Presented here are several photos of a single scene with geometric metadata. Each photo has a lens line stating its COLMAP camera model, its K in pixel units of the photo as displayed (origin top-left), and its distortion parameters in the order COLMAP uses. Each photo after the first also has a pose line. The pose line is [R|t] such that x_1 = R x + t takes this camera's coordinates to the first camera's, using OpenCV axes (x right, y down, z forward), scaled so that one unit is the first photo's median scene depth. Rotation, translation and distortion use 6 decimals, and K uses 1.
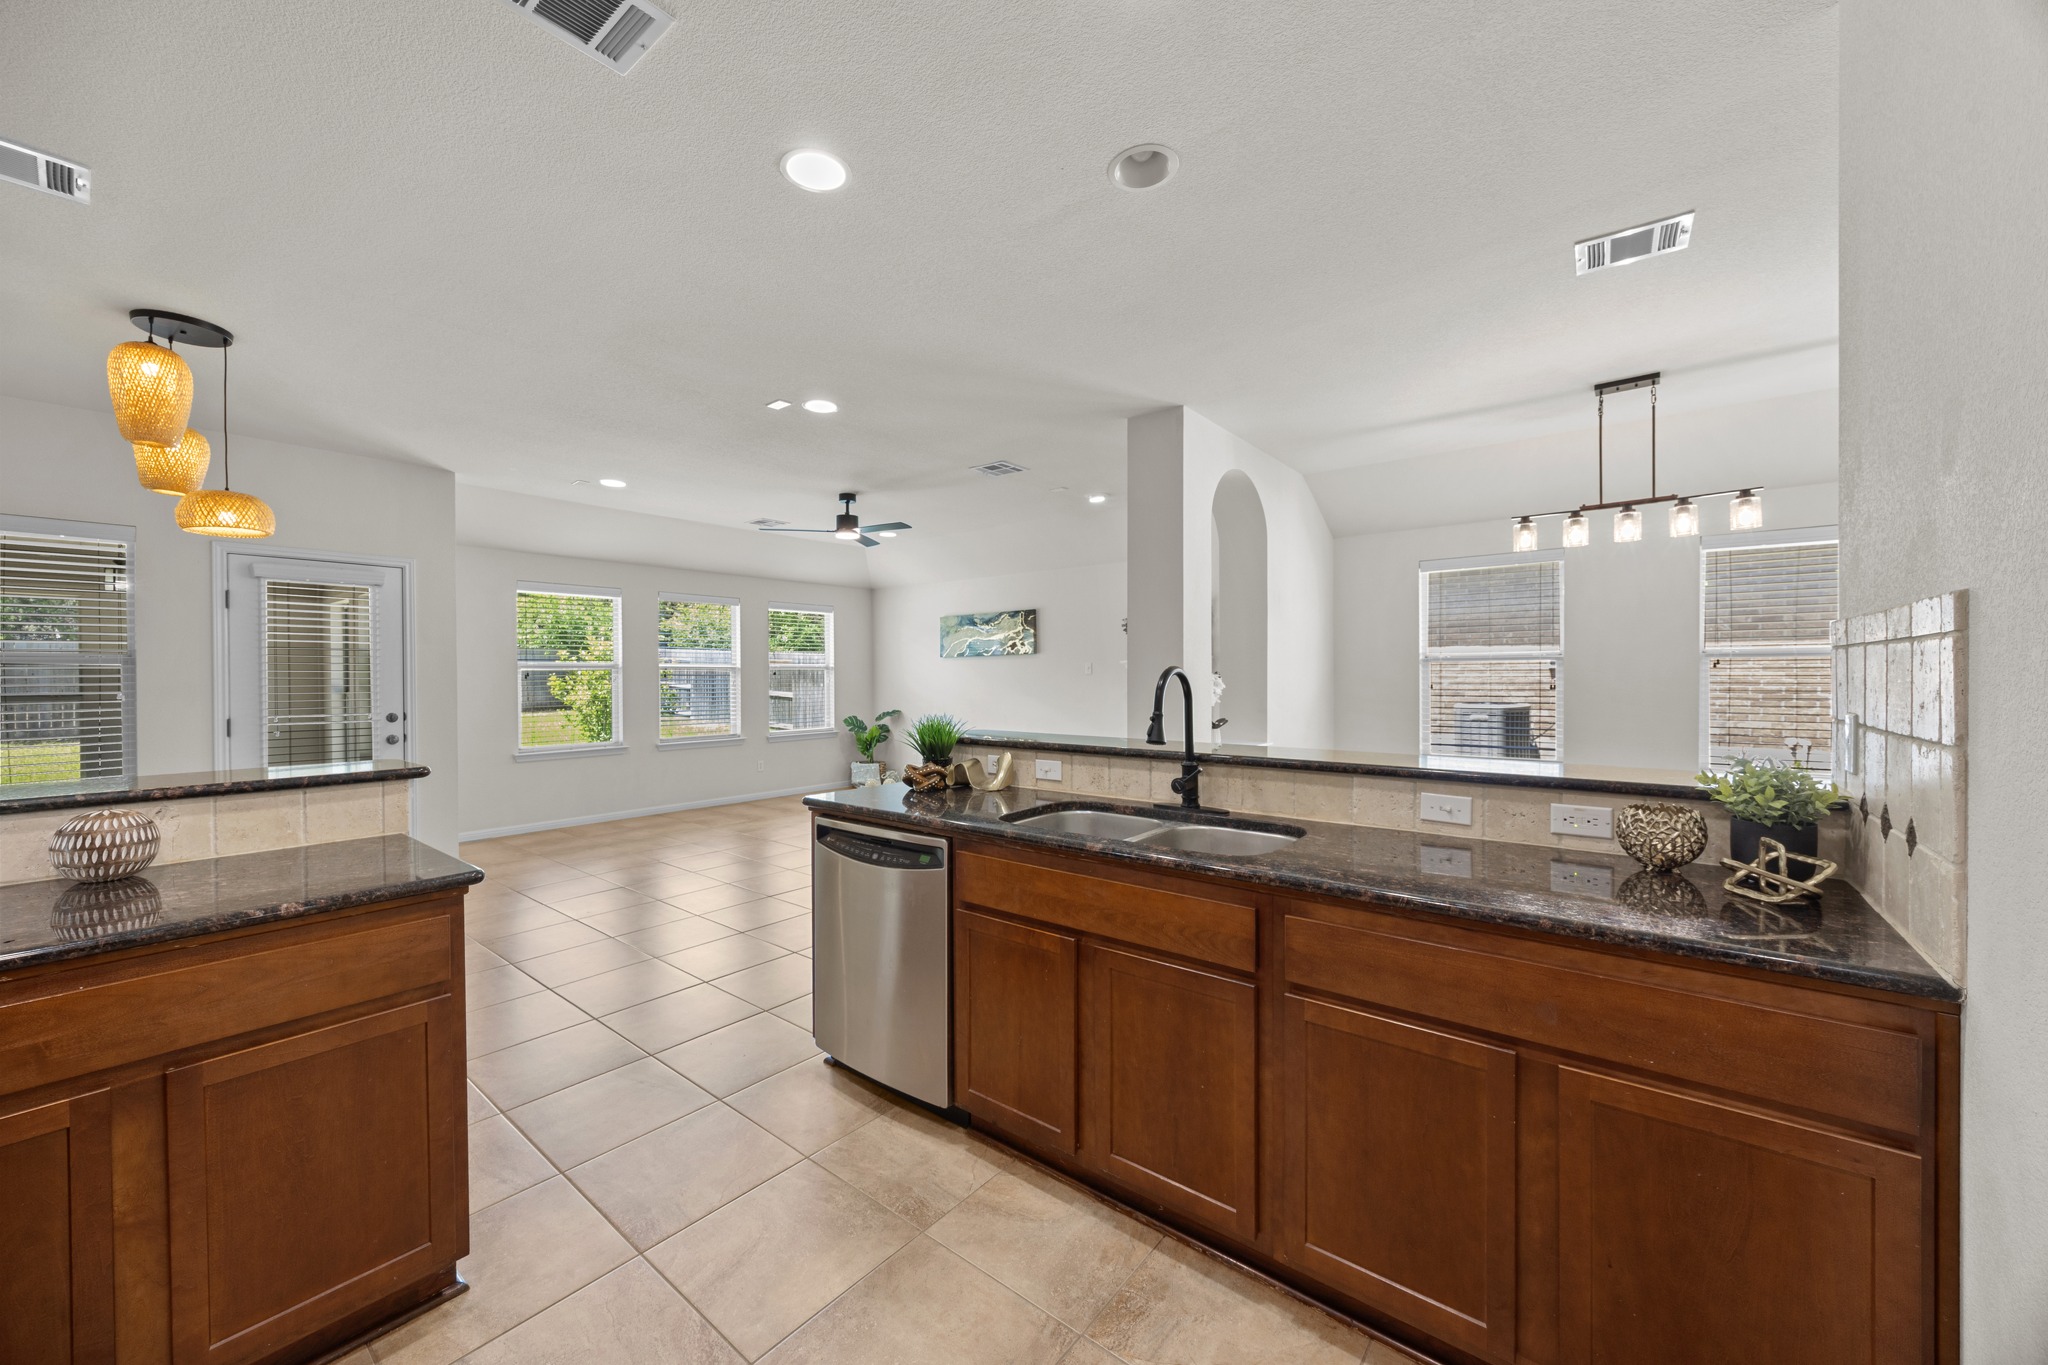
lens RADIAL K [[771.6, 0, 1015.3], [0, 771.6, 679.7], [0, 0, 1]] dist [-0.007672, 0.000767]
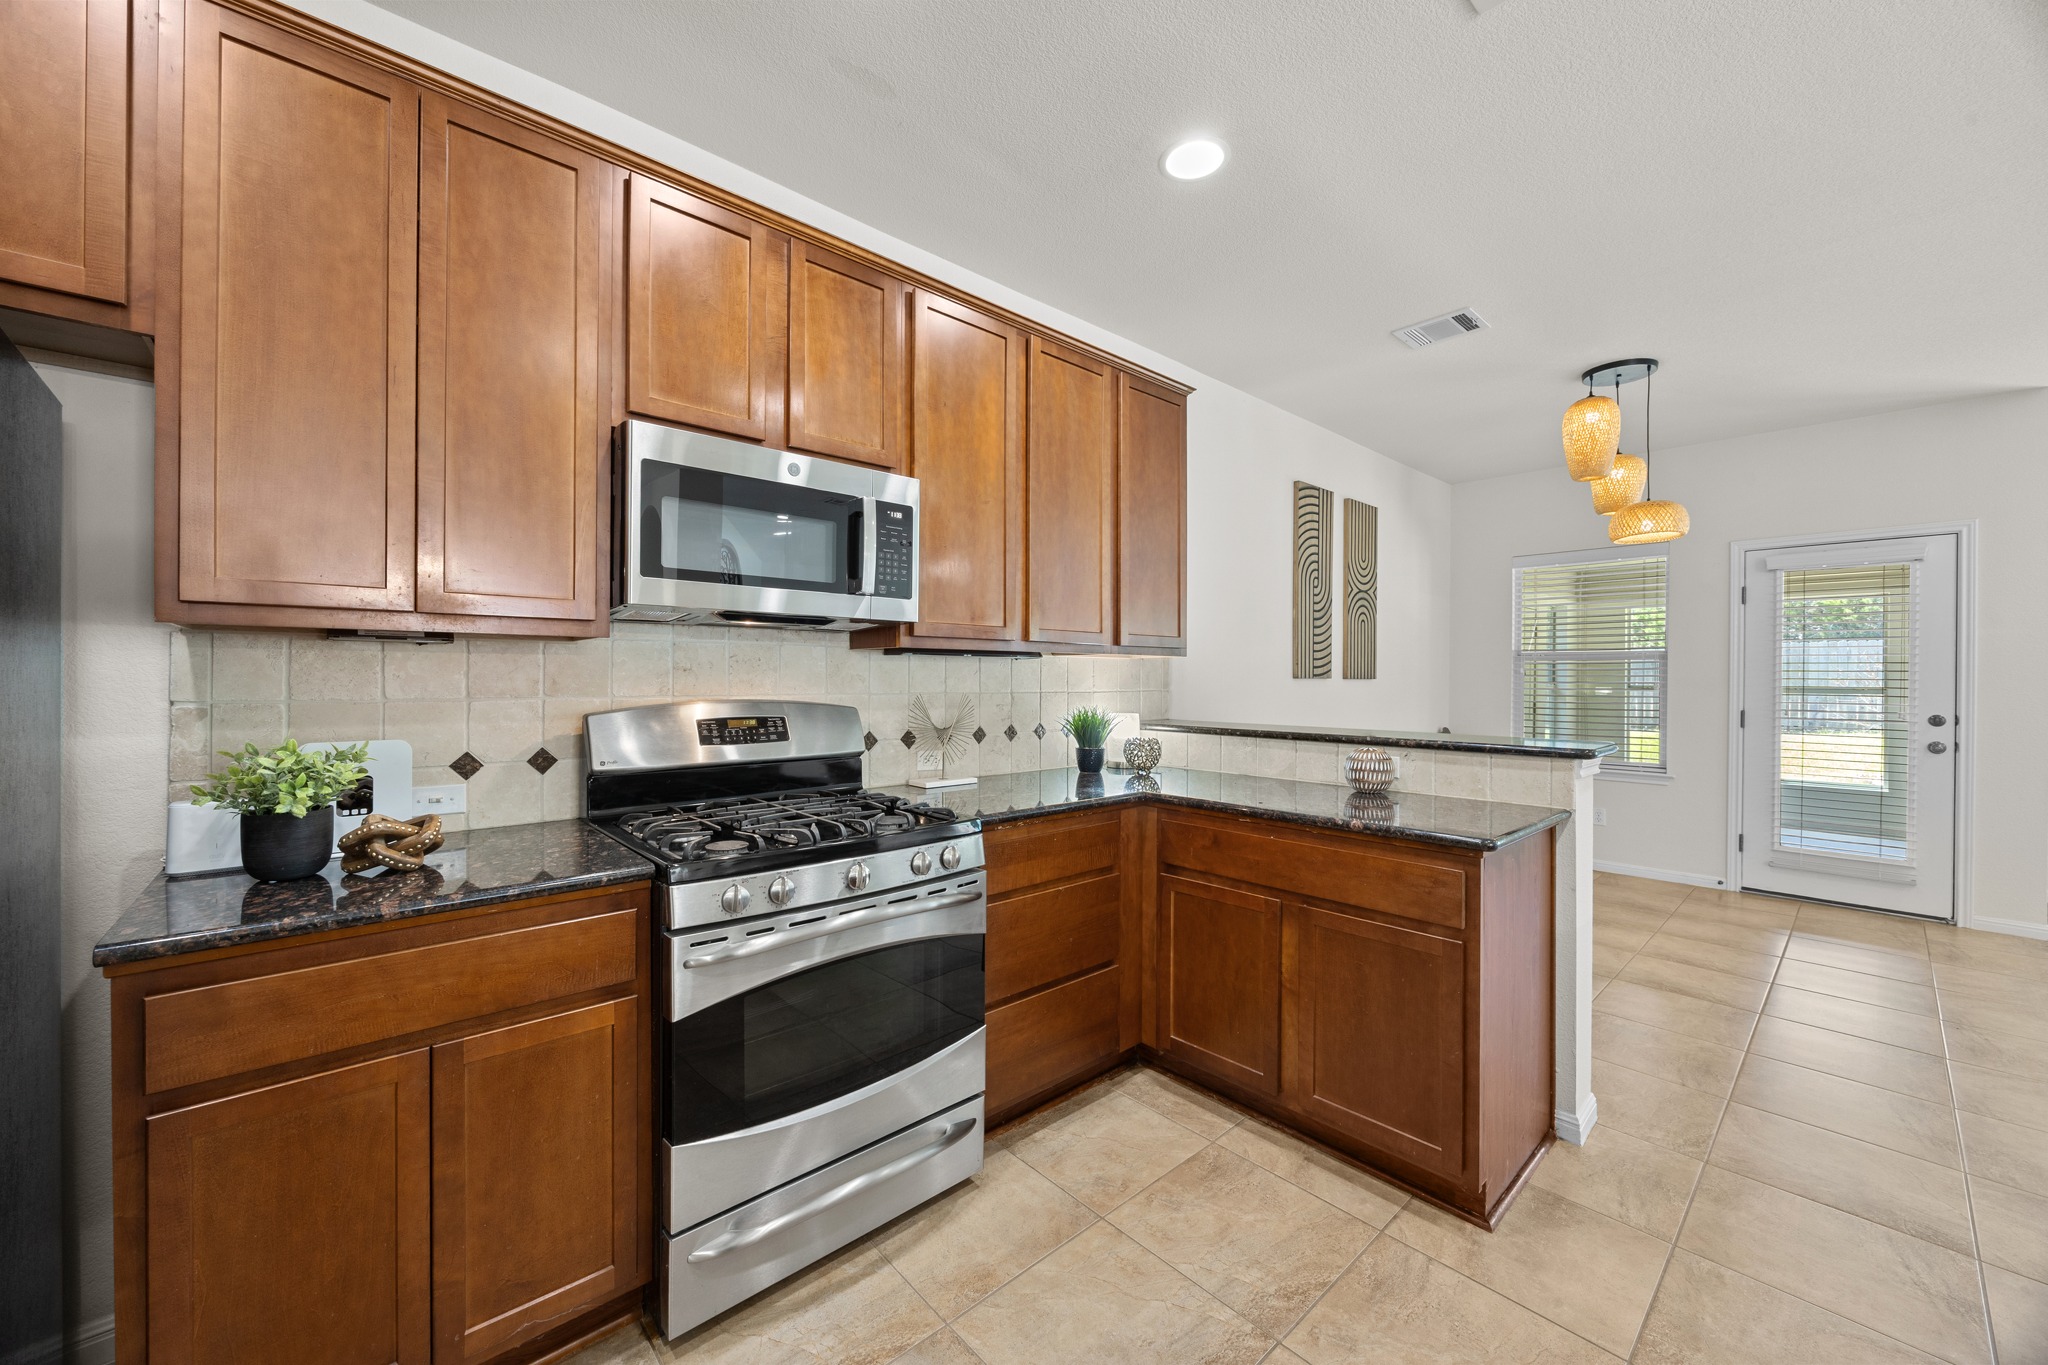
lens RADIAL K [[771.6, 0, 1015.4], [0, 771.6, 681.6], [0, 0, 1]] dist [-0.007672, 0.000767]
pose [[-0.165499, 0.010710, -0.986152, 0.194238], [-0.010921, 0.999860, 0.012692, 0.011050], [0.986150, 0.012870, -0.165359, 0.228403]]
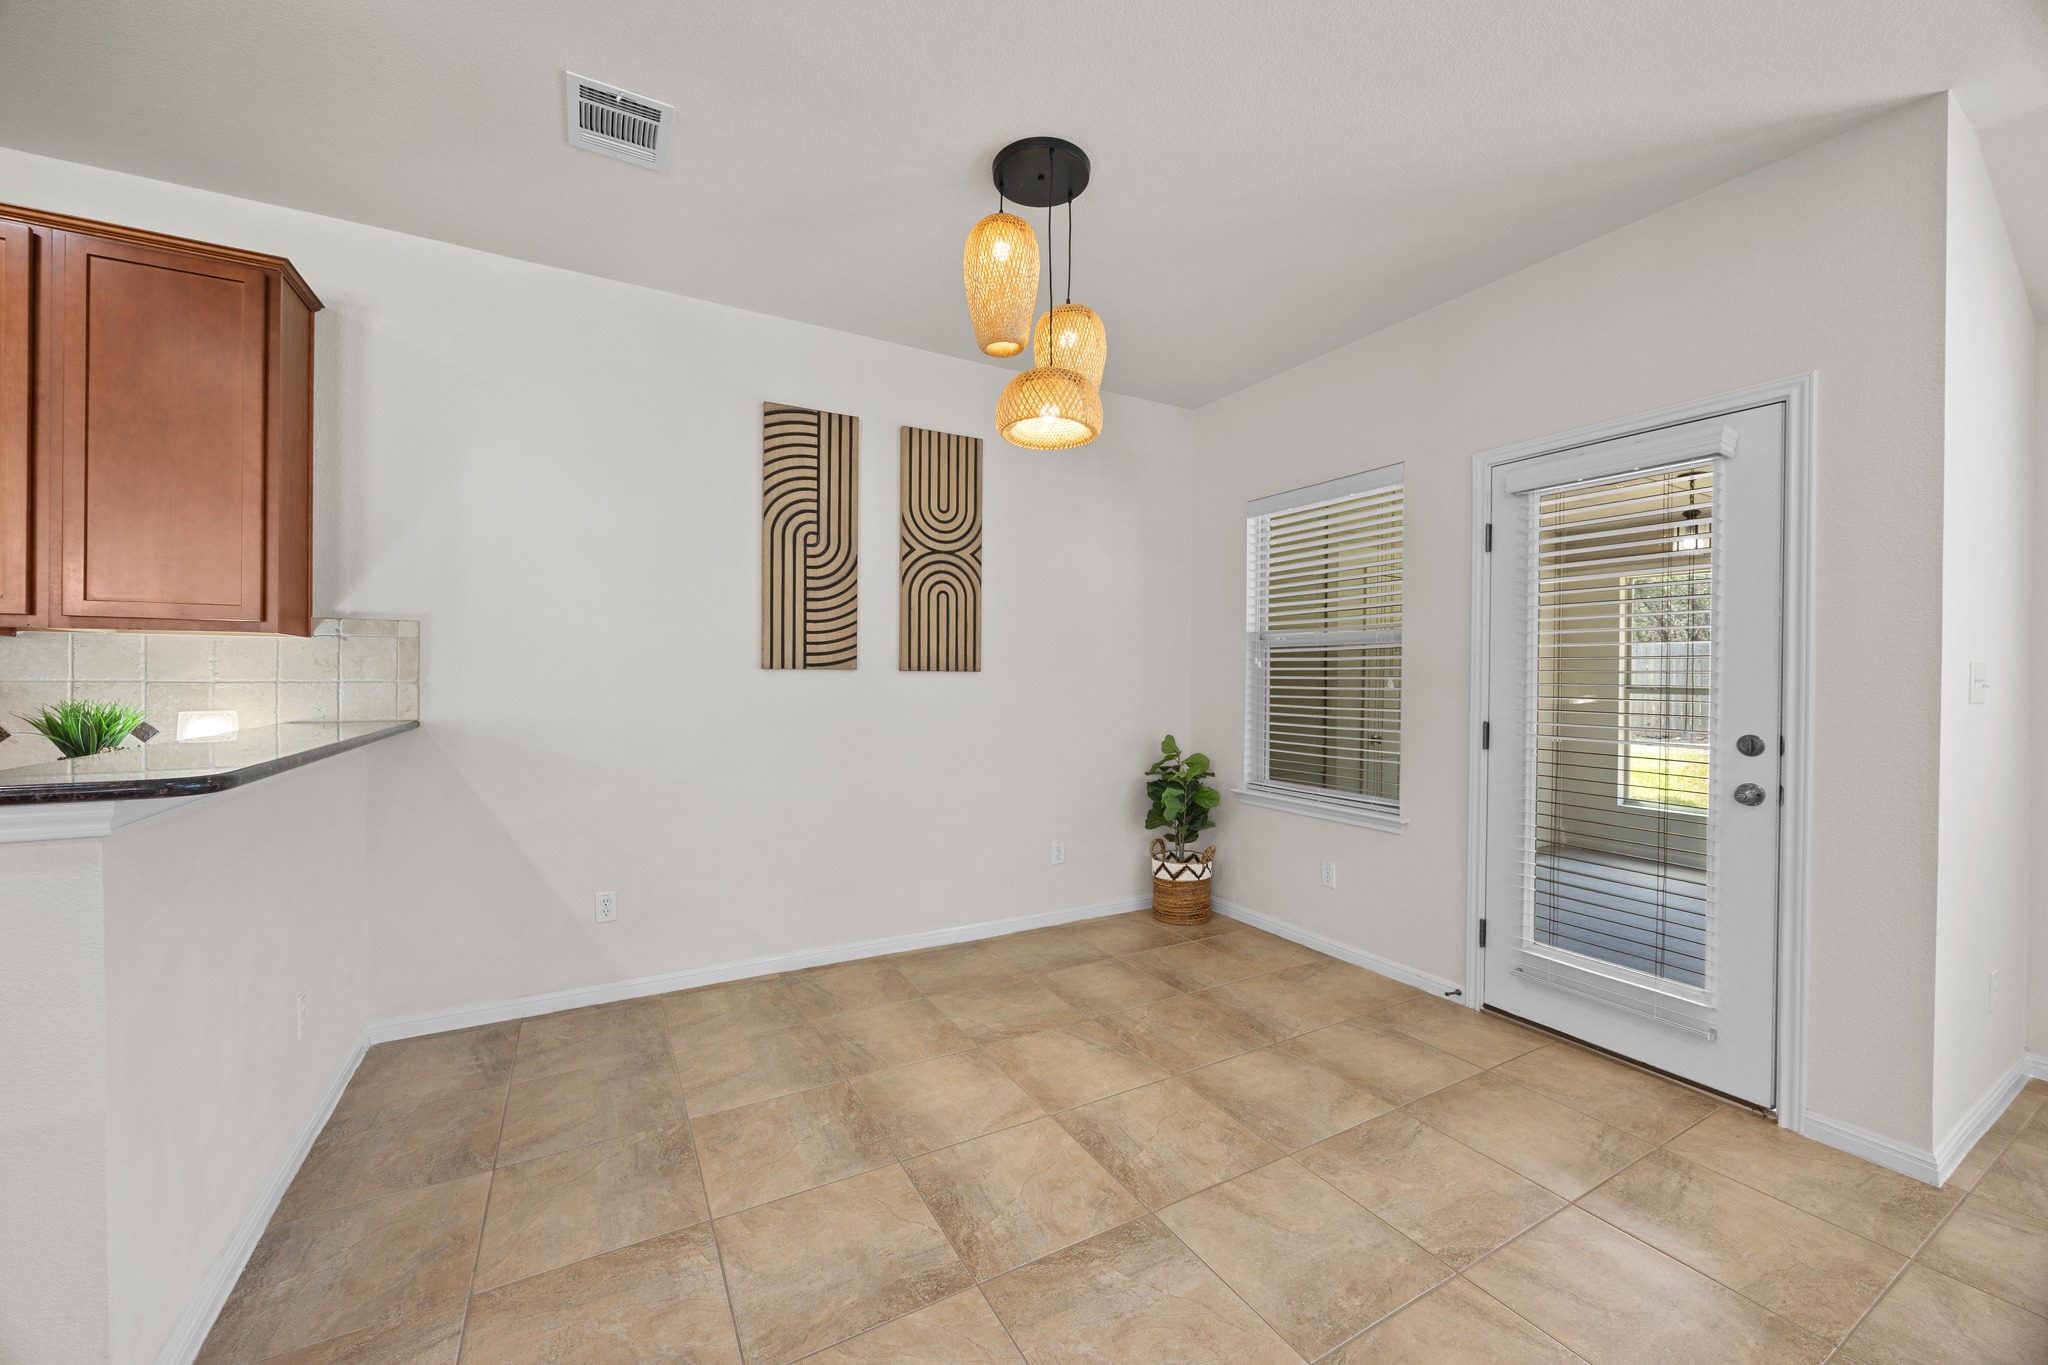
lens RADIAL K [[771.6, 0, 1017.2], [0, 771.6, 681.9], [0, 0, 1]] dist [-0.007672, 0.000767]
pose [[-0.375172, 0.010696, -0.926894, -0.317467], [-0.011908, 0.999795, 0.016357, 0.013622], [0.926879, 0.017174, -0.374968, 1.023759]]
